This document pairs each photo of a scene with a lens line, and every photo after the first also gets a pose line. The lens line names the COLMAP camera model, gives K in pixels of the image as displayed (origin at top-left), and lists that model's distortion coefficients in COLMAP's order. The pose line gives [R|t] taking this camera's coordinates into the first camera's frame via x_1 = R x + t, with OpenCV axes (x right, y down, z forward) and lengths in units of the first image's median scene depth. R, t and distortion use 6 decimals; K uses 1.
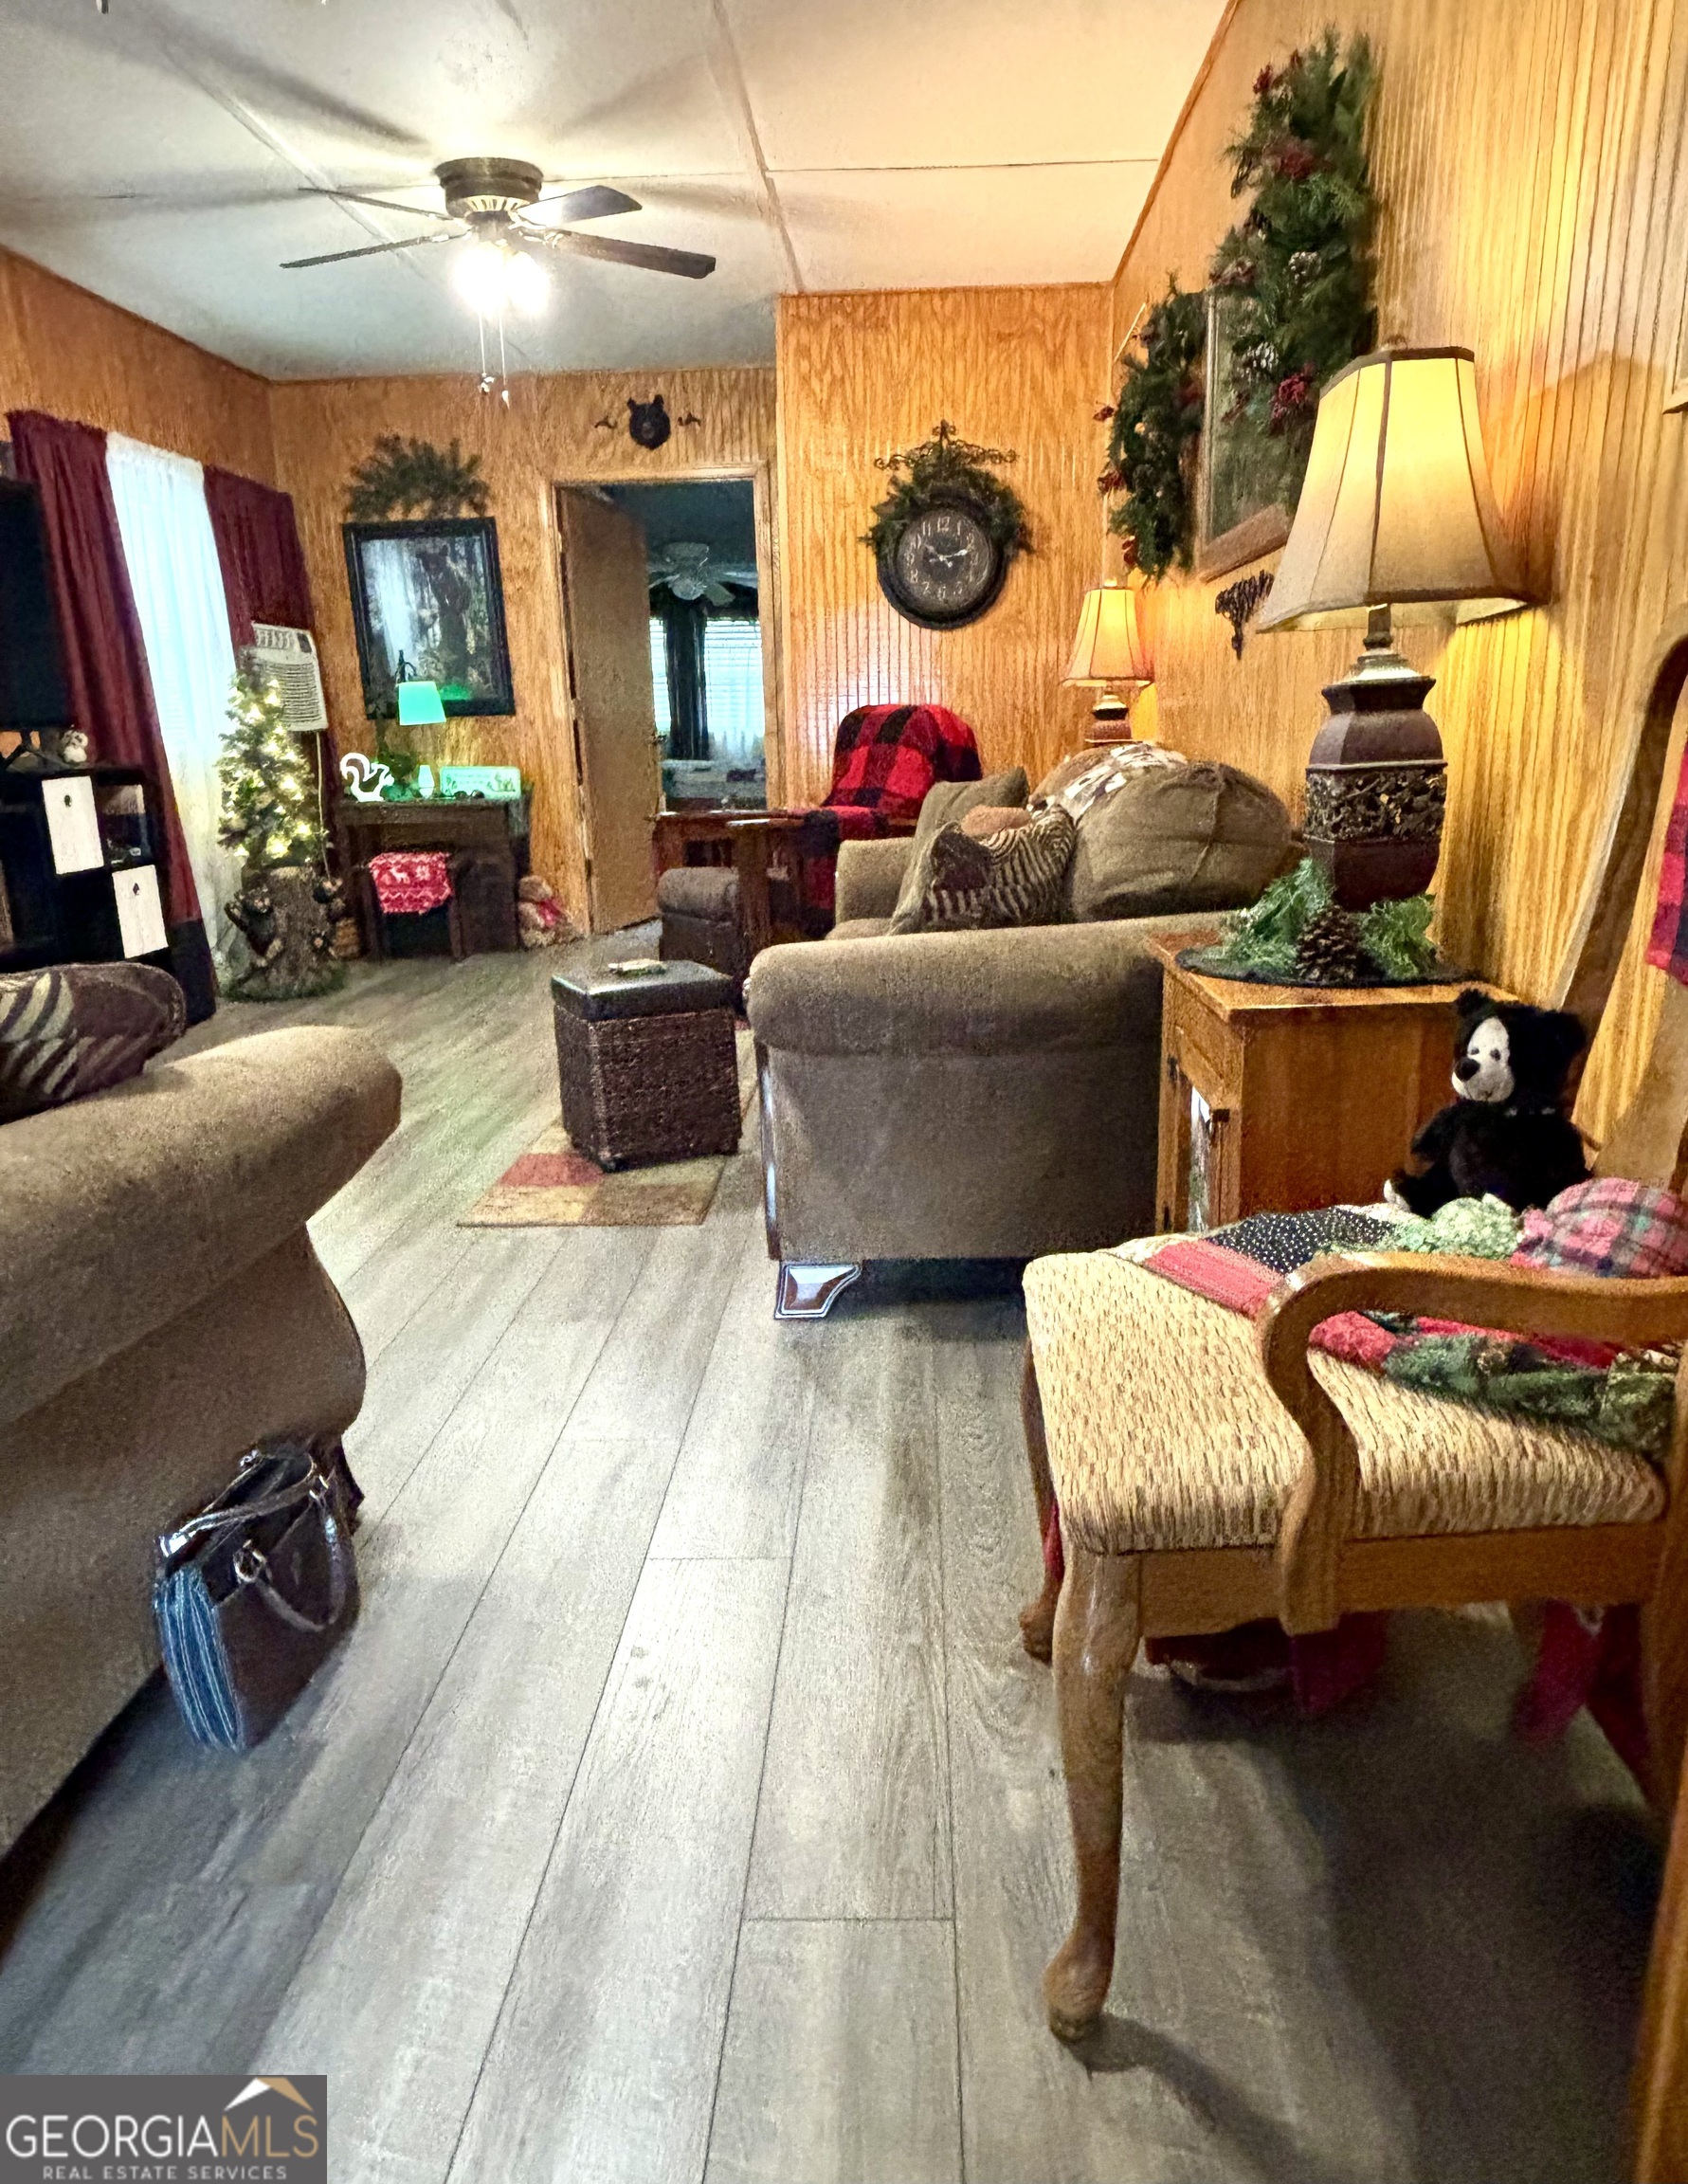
lens RADIAL K [[1443.2, 0, 861.6], [0, 1443.2, 1125.9], [0, 0, 1]] dist [0.031086, -0.036672]
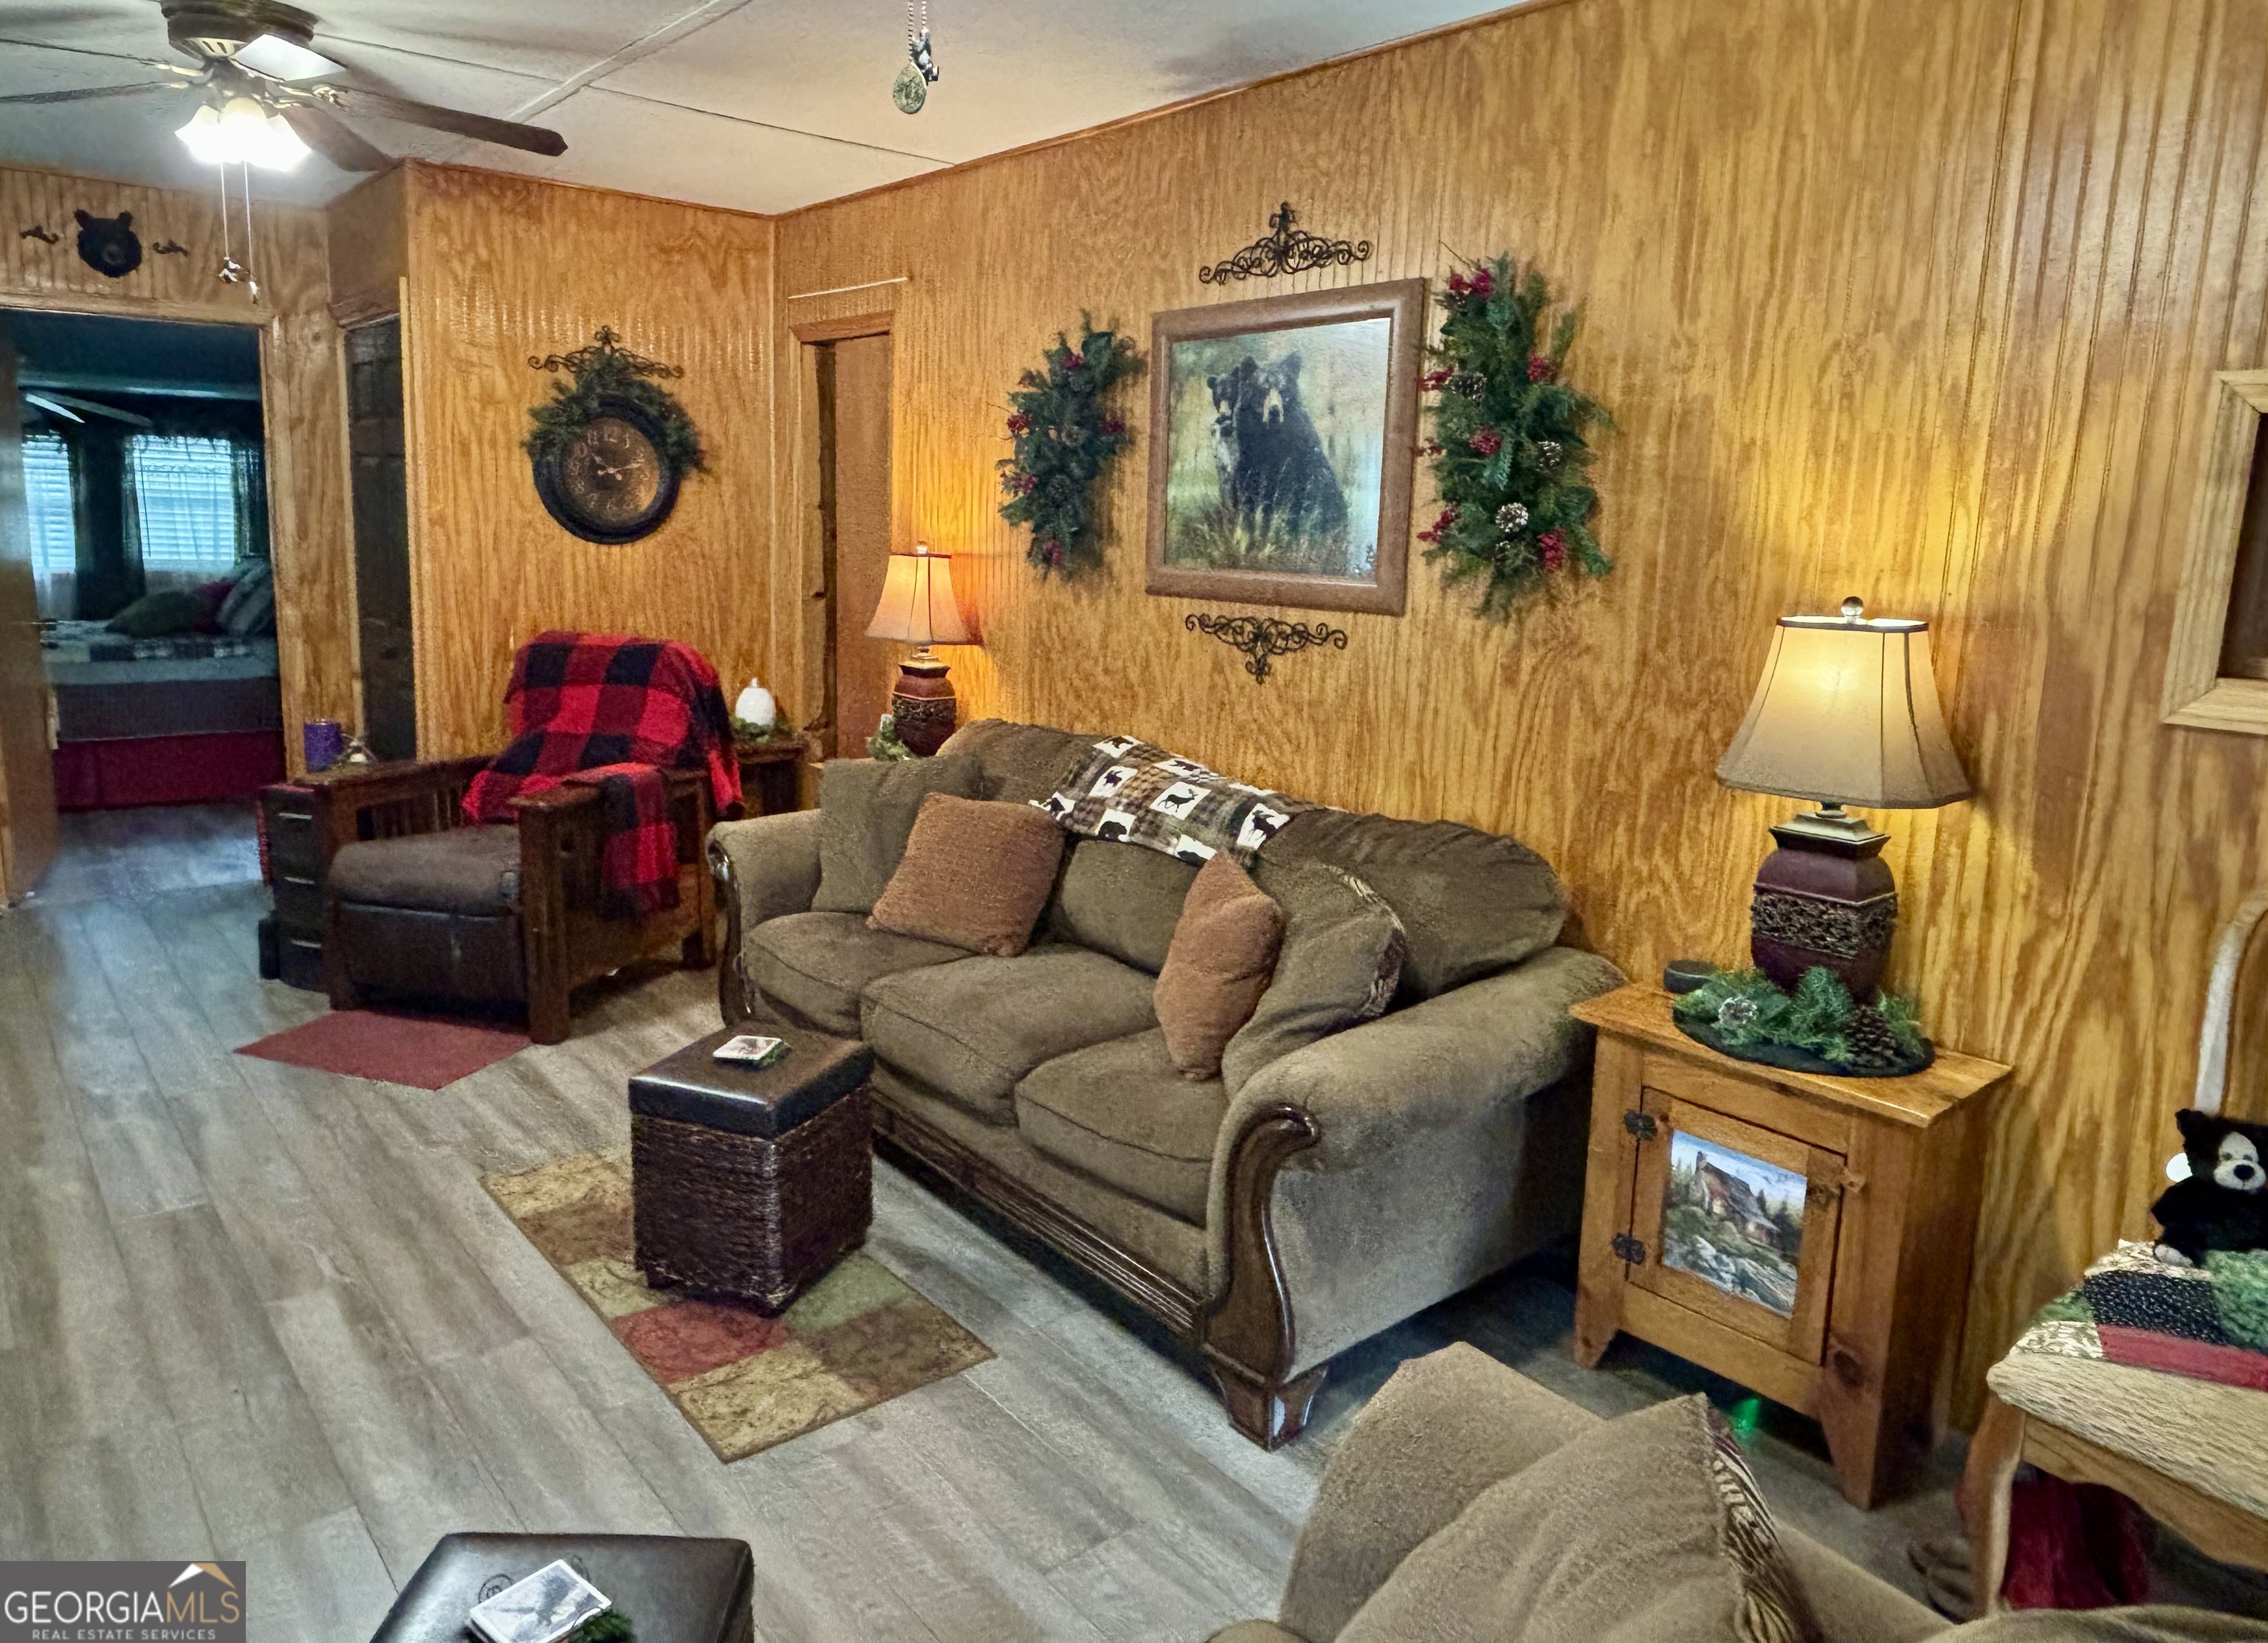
lens RADIAL K [[1478.7, 0, 1107.2], [0, 1478.7, 770.1], [0, 0, 1]] dist [0.017295, -0.027379]
pose [[0.748956, -0.072206, 0.658674, -0.336953], [0.133487, 0.990107, -0.043245, -0.126475], [-0.649035, 0.120313, 0.751185, 0.129398]]
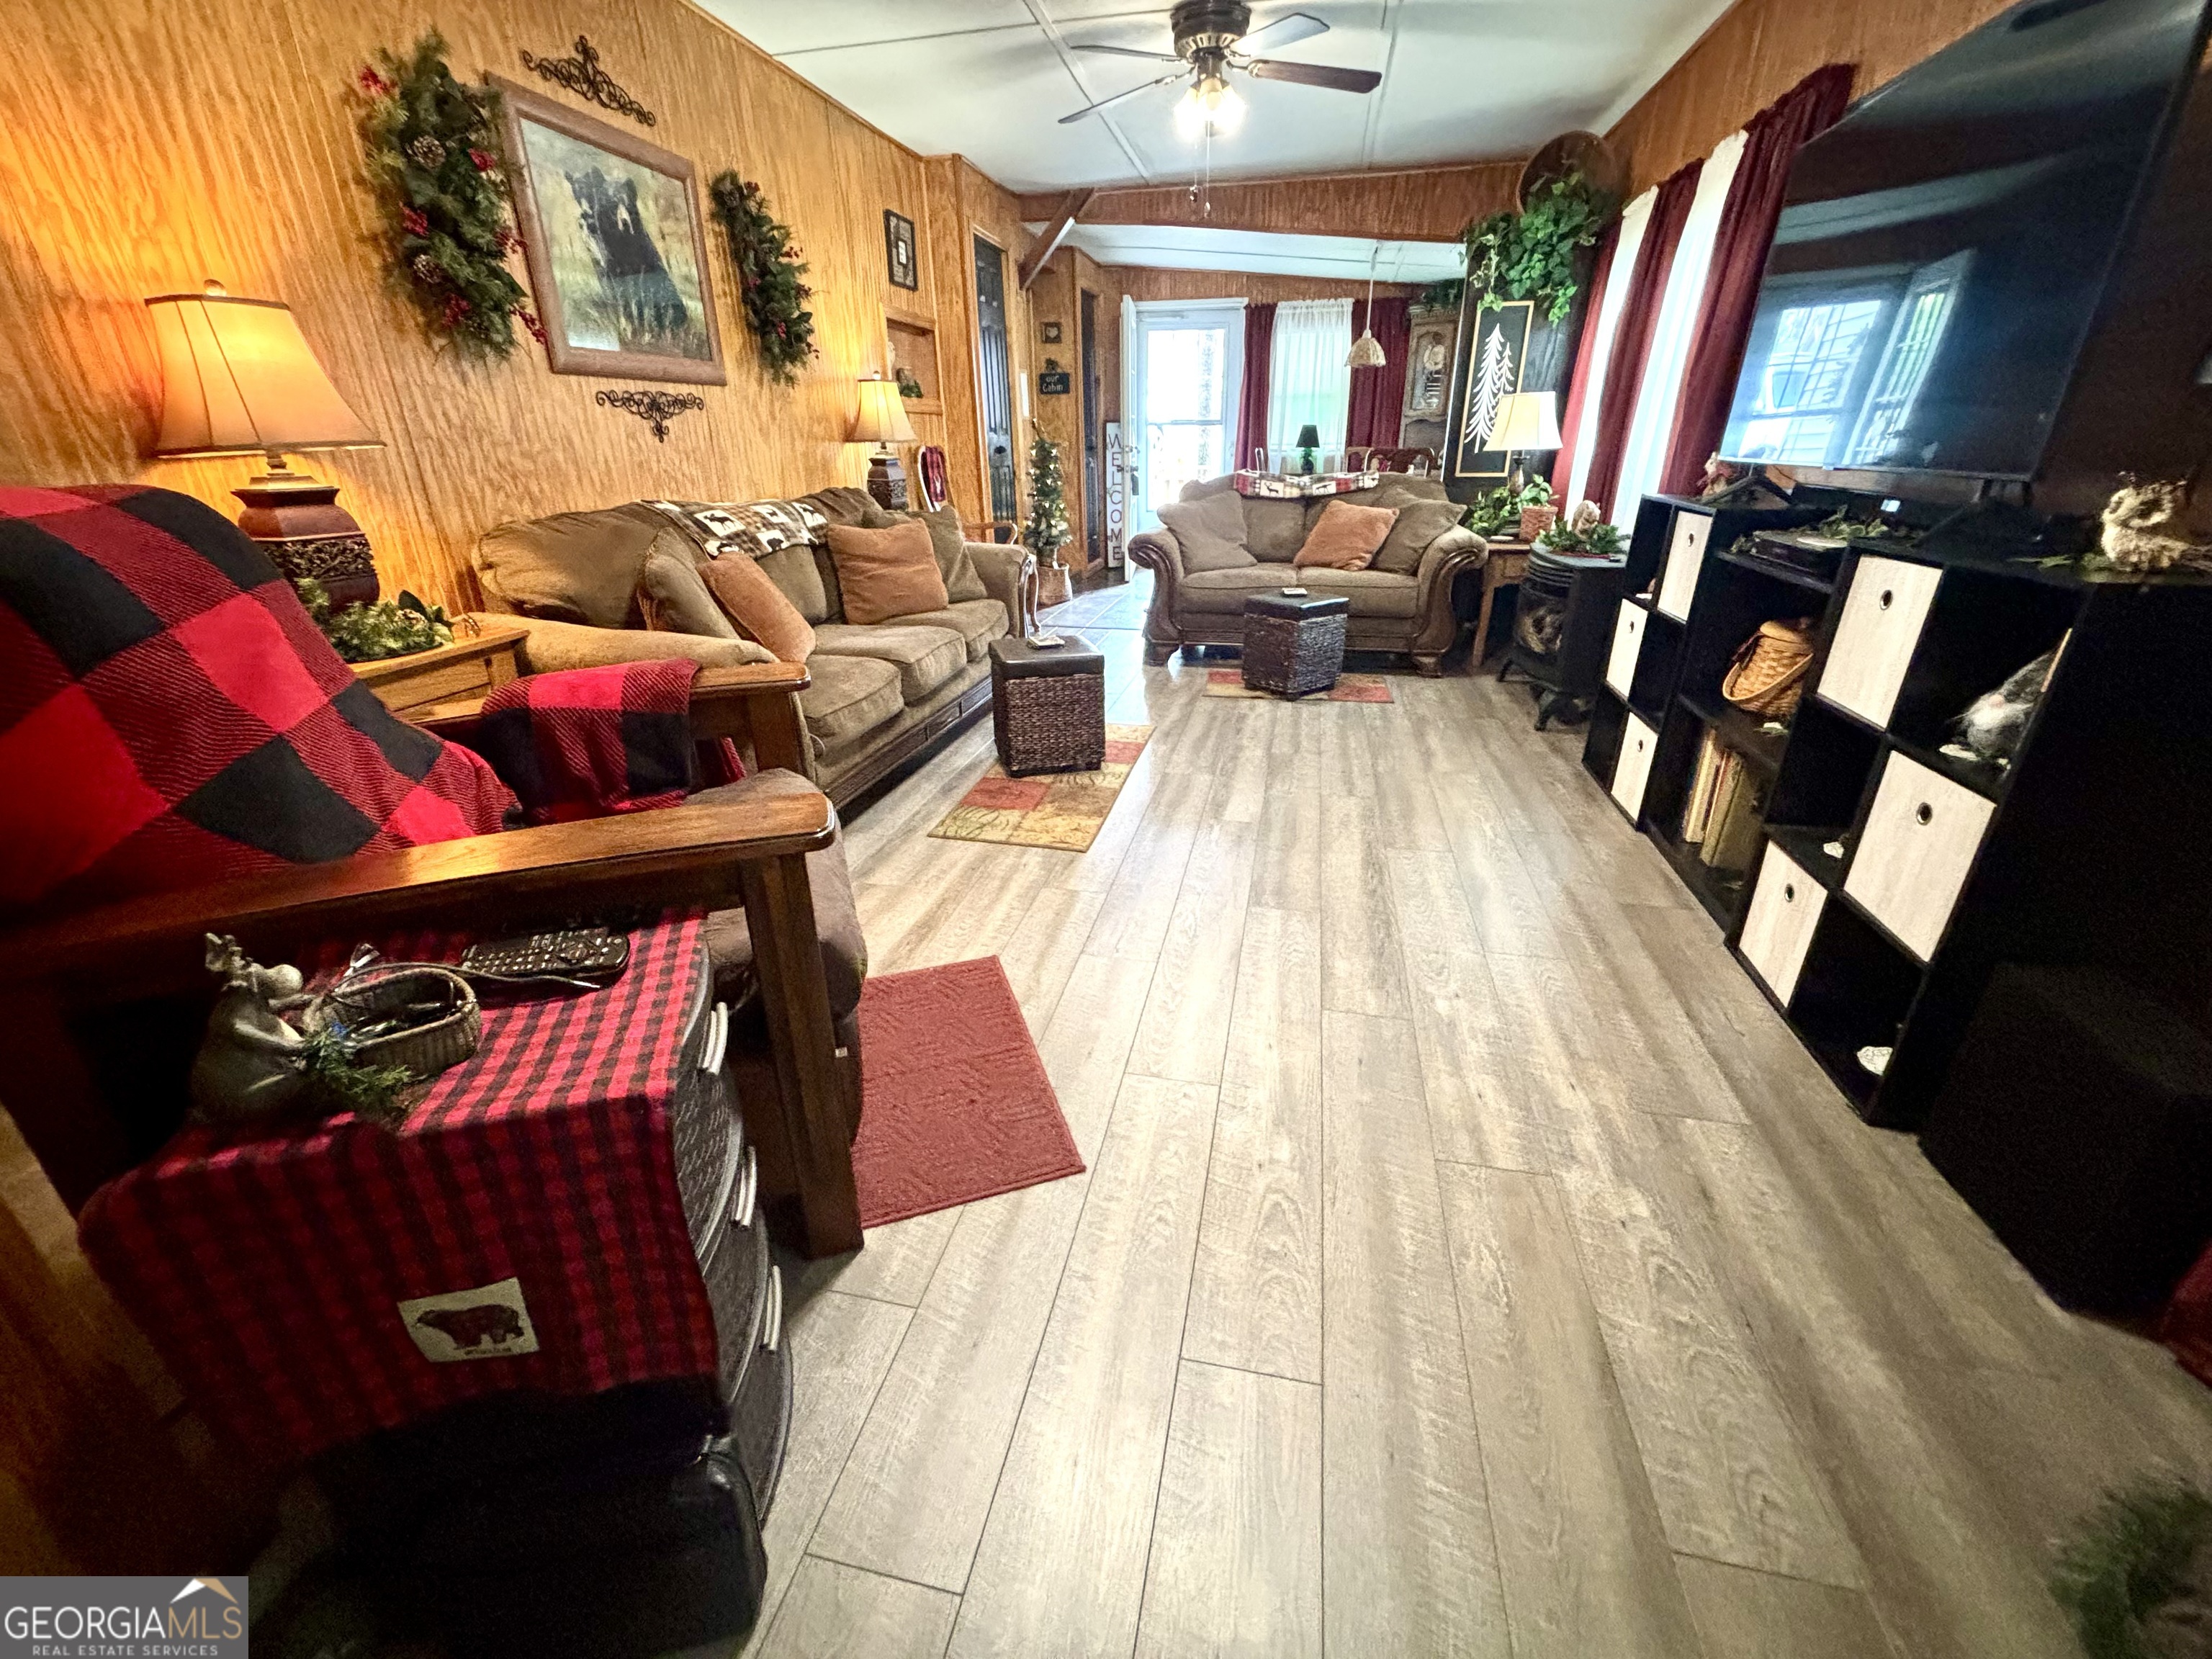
lens RADIAL K [[891.2, 0, 1107.5], [0, 891.2, 825.6], [0, 0, 1]] dist [-0.001544, 0.001669]
pose [[-0.983224, -0.039128, 0.178155, -0.238119], [0.081608, 0.779147, 0.621506, -0.321980], [-0.163127, 0.625619, -0.762883, 1.107184]]
